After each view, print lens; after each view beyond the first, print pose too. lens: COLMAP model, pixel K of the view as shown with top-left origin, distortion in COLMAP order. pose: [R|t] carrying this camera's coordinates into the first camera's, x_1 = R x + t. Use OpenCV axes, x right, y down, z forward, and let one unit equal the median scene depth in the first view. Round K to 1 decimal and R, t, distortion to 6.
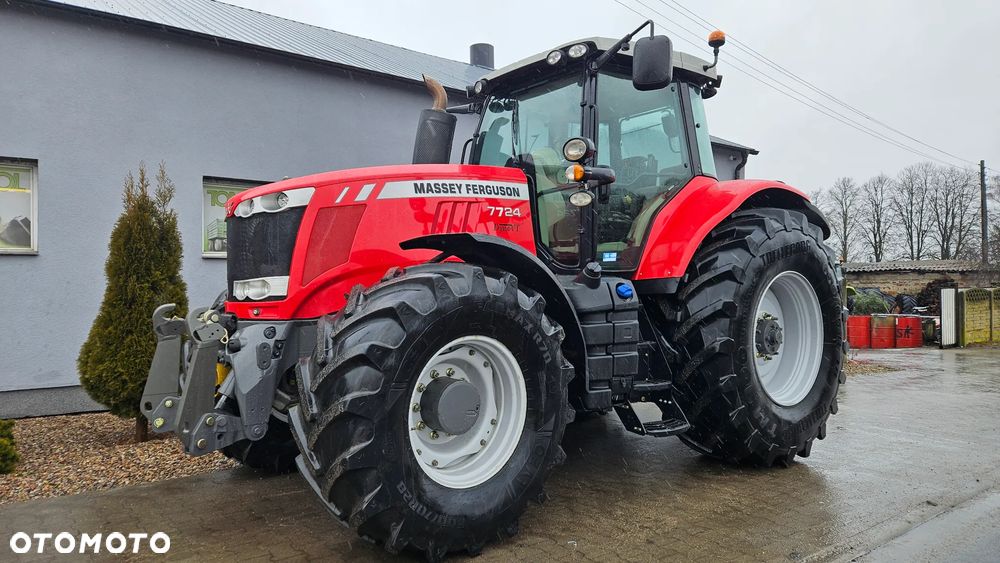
lens RADIAL K [[670.4, 0, 493.7], [0, 670.4, 278.8], [0, 0, 1]] dist [0.075699, -0.031359]
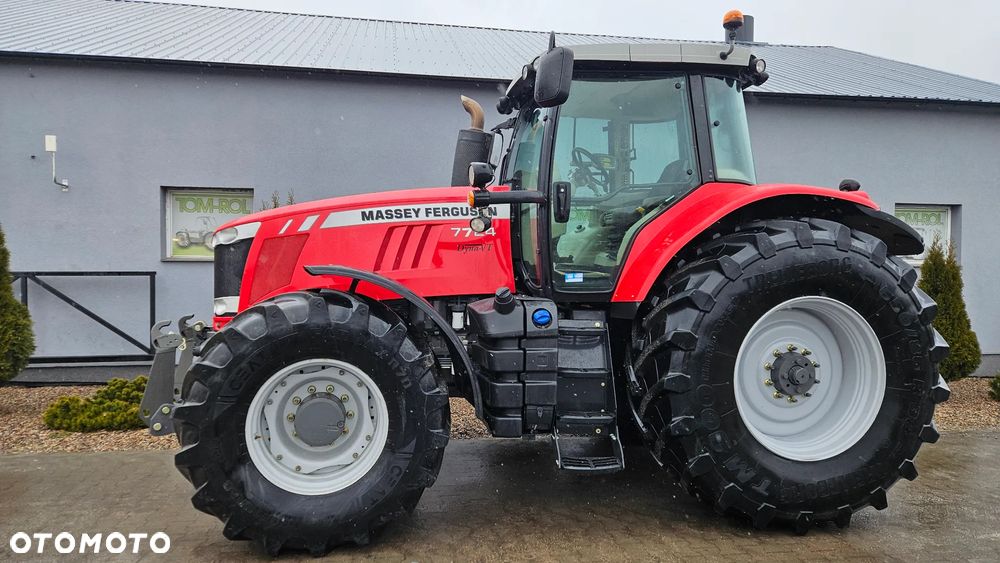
lens RADIAL K [[670.4, 0, 482.1], [0, 670.4, 282.4], [0, 0, 1]] dist [0.075699, -0.031359]
pose [[0.886143, 0.018303, -0.463051, 0.561941], [-0.007197, 0.999643, 0.025740, -0.055709], [0.463356, -0.019477, 0.885958, 0.114141]]
